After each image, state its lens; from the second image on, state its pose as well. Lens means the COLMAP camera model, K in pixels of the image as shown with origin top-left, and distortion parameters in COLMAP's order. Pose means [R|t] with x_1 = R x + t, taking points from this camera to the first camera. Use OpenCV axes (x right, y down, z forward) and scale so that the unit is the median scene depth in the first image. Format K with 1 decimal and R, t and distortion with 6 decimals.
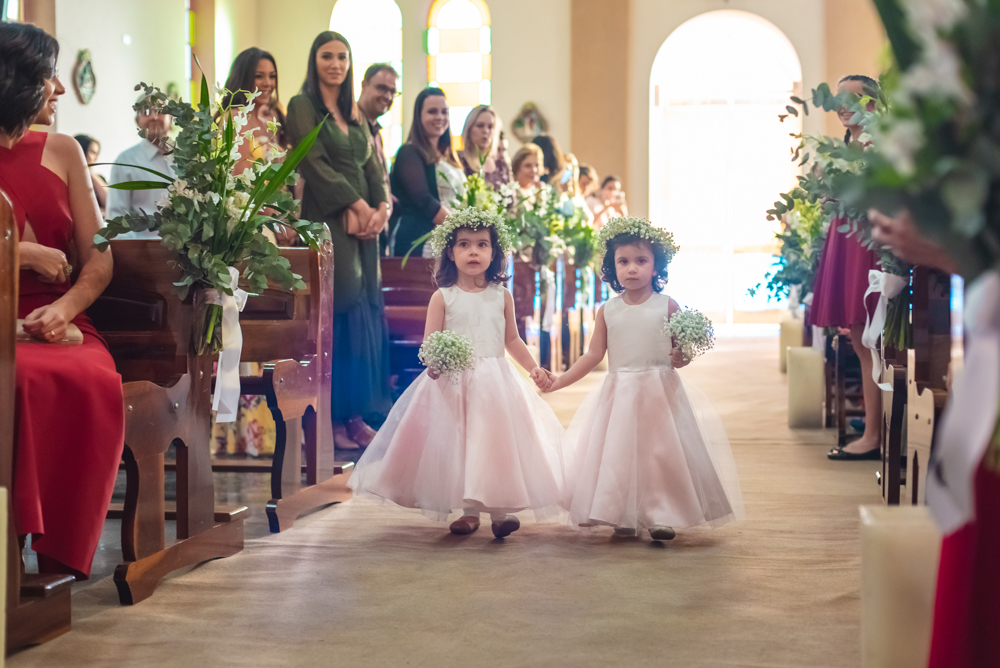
lens RADIAL K [[1400.4, 0, 500.0], [0, 1400.4, 334.0], [0, 0, 1]] dist [-0.001339, -0.079710]
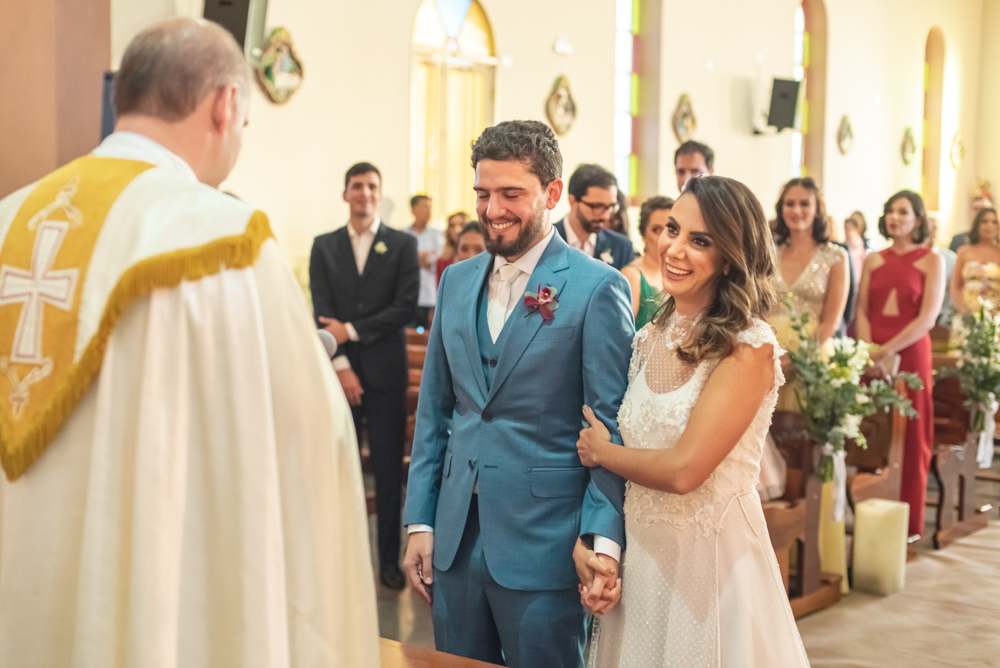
lens RADIAL K [[1385.4, 0, 500.0], [0, 1385.4, 334.0], [0, 0, 1]] dist [0.015910, -0.148562]
pose [[0.884751, 0.043087, -0.464068, 0.108460], [-0.025311, 0.998690, 0.044469, -0.203247], [0.465376, -0.027598, 0.884683, -1.113880]]
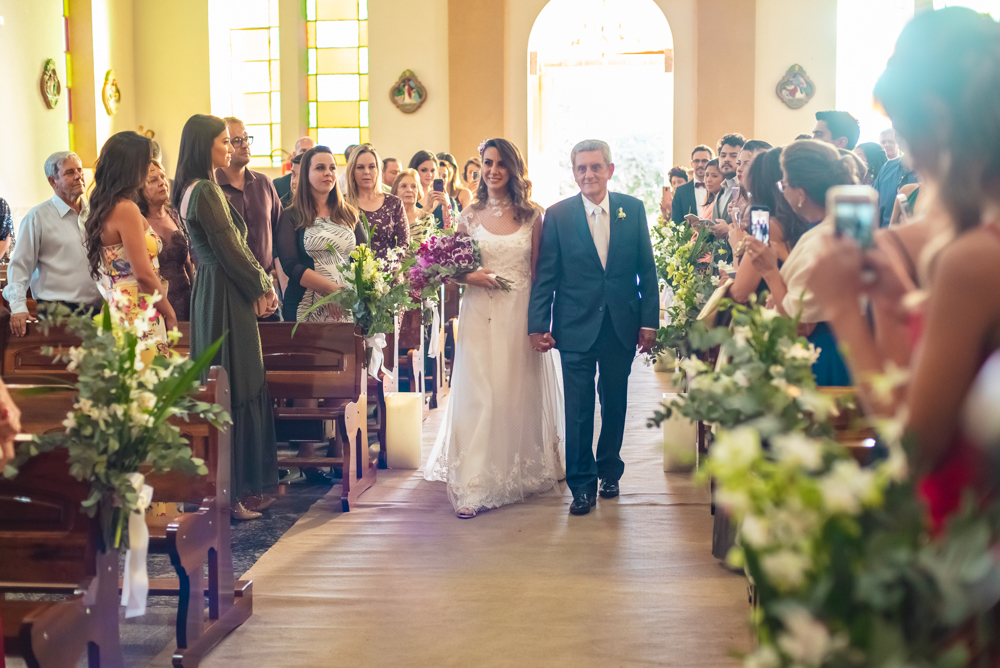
lens RADIAL K [[1385.4, 0, 500.0], [0, 1385.4, 334.0], [0, 0, 1]] dist [0.015910, -0.148562]
pose [[0.996160, -0.015850, 0.086104, -0.010403], [0.010730, 0.998164, 0.059603, -0.204464], [-0.086891, -0.058450, 0.994502, -0.037605]]
